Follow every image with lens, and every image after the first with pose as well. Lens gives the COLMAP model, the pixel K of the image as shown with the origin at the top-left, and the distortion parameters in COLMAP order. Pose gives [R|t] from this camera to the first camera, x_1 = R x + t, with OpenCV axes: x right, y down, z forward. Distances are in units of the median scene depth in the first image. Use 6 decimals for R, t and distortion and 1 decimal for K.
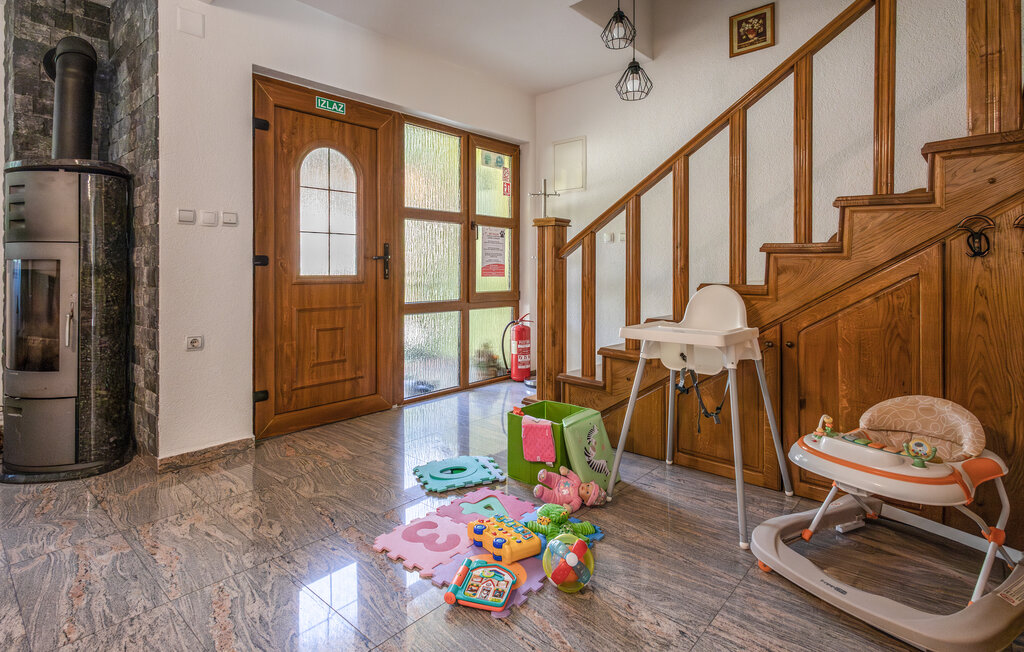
lens RADIAL K [[517.2, 0, 501.0], [0, 517.2, 273.7], [0, 0, 1]] dist [0.000639, -0.000387]
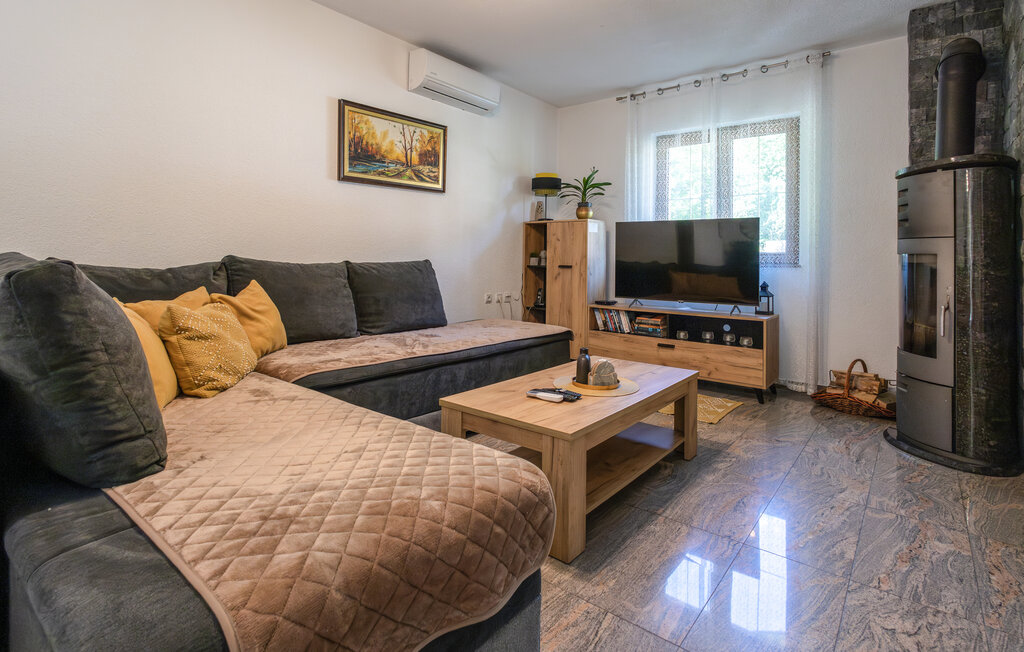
lens RADIAL K [[509.7, 0, 511.6], [0, 509.7, 245.6], [0, 0, 1]] dist [-0.001223, -0.000346]
pose [[0.062261, -0.021412, -0.997830, 0.139791], [-0.022200, 0.999493, -0.022833, -0.000586], [0.997813, 0.023574, 0.061754, 0.057353]]
